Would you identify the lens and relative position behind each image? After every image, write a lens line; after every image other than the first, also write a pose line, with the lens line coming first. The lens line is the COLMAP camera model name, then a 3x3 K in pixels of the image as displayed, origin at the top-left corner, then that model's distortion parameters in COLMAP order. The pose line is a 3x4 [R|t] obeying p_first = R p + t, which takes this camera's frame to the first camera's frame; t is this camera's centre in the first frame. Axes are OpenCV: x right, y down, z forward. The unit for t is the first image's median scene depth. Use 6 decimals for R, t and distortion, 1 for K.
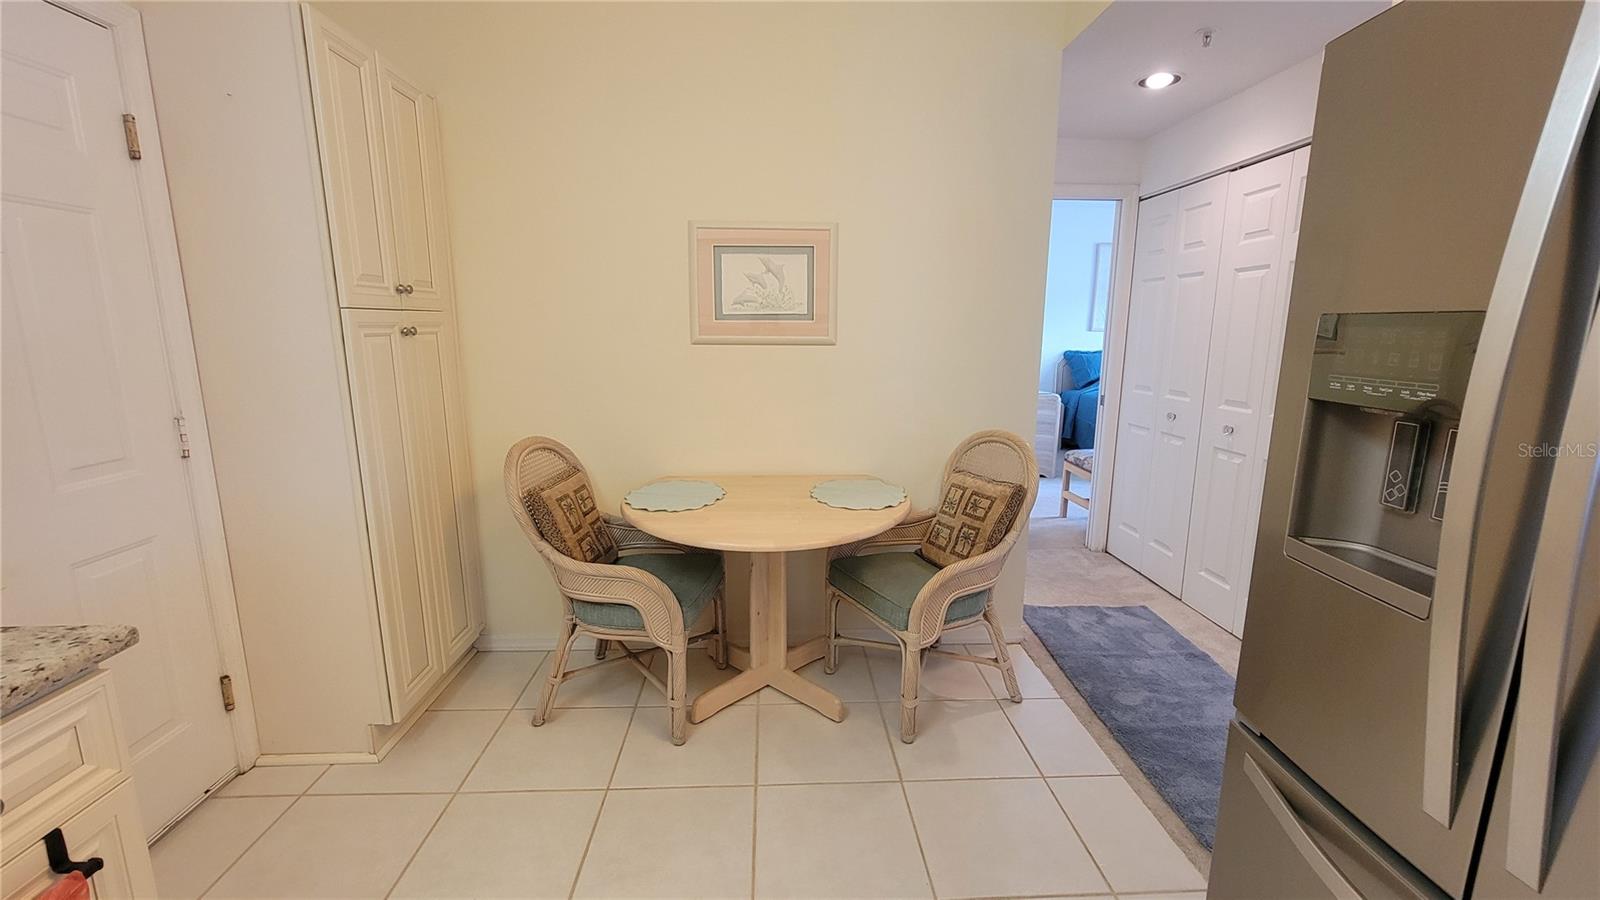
lens RADIAL K [[675.0, 0, 794.1], [0, 675.0, 447.0], [0, 0, 1]] dist [-0.001569, 0.000202]
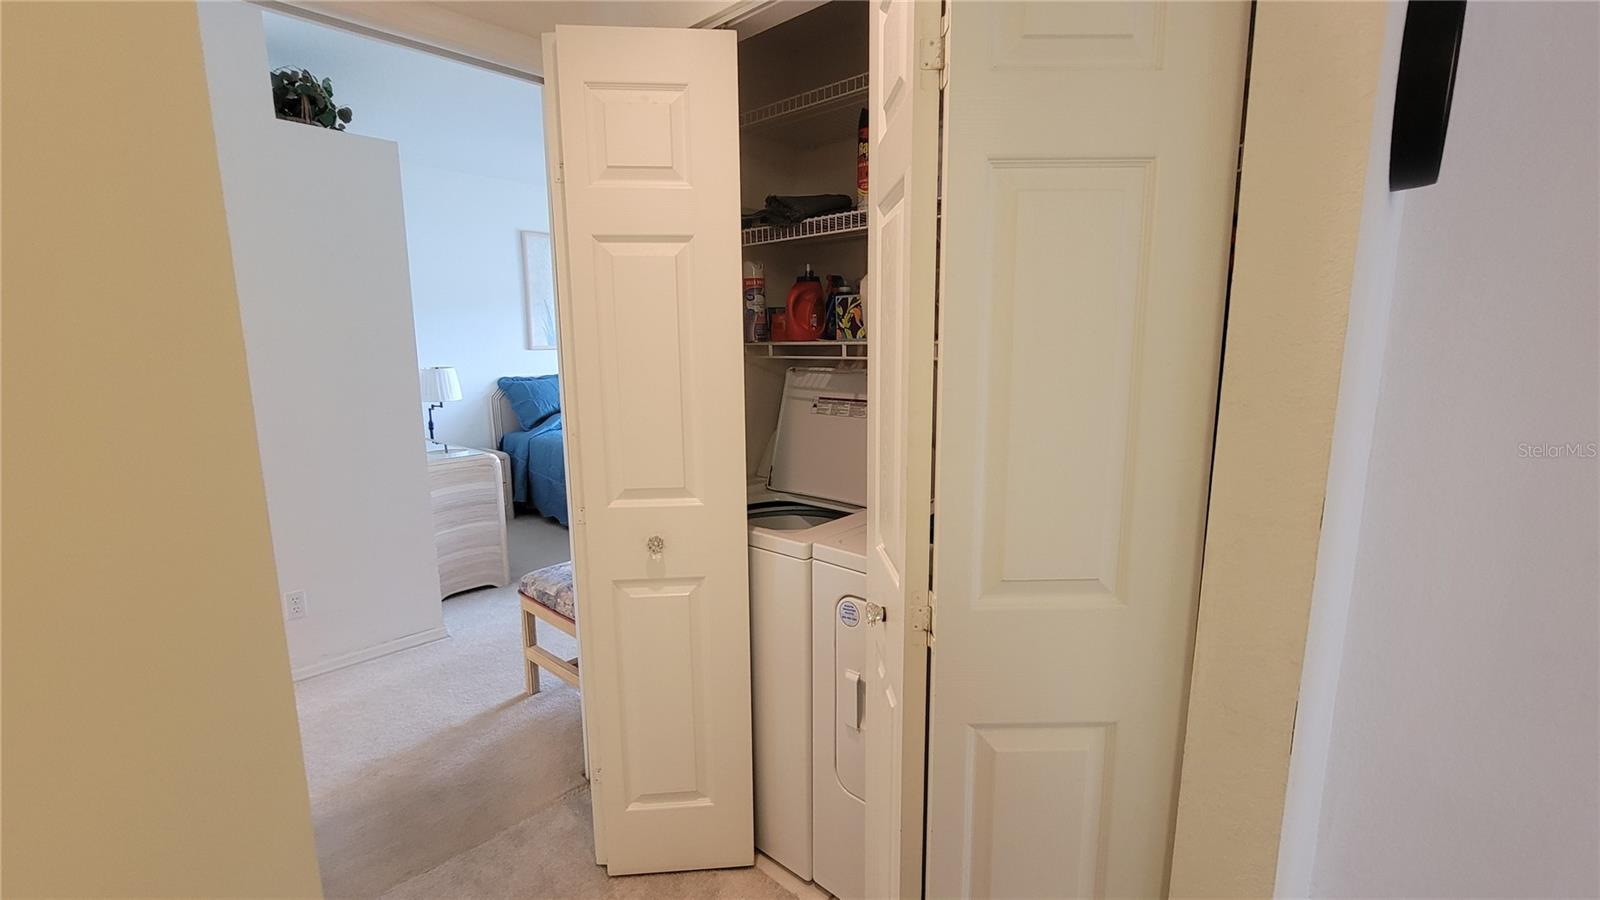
lens RADIAL K [[675.0, 0, 801.4], [0, 675.0, 452.5], [0, 0, 1]] dist [-0.001569, 0.000202]
pose [[0.705912, -0.125101, 0.697164, 0.144604], [0.145951, 0.988847, 0.029659, -0.047494], [-0.693099, 0.080815, 0.716297, 0.330855]]
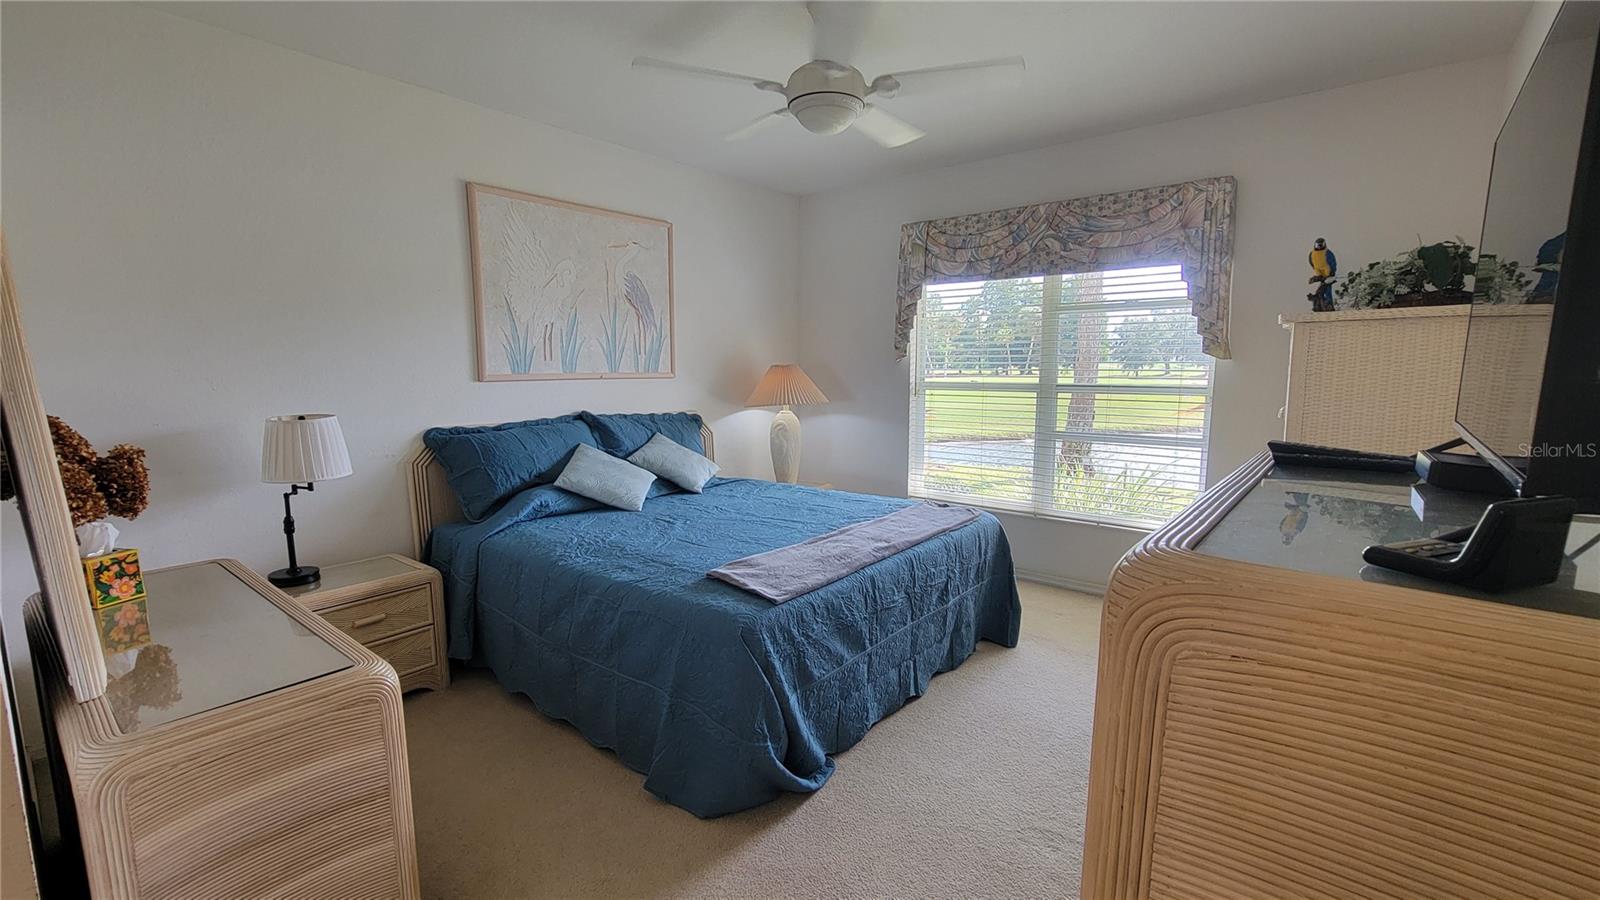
lens RADIAL K [[675.0, 0, 794.8], [0, 675.0, 457.2], [0, 0, 1]] dist [-0.001569, 0.000202]
pose [[0.669250, -0.113795, 0.734272, 0.295216], [0.147257, 0.988915, 0.019041, -0.120057], [-0.728299, 0.095383, 0.678588, 0.665279]]
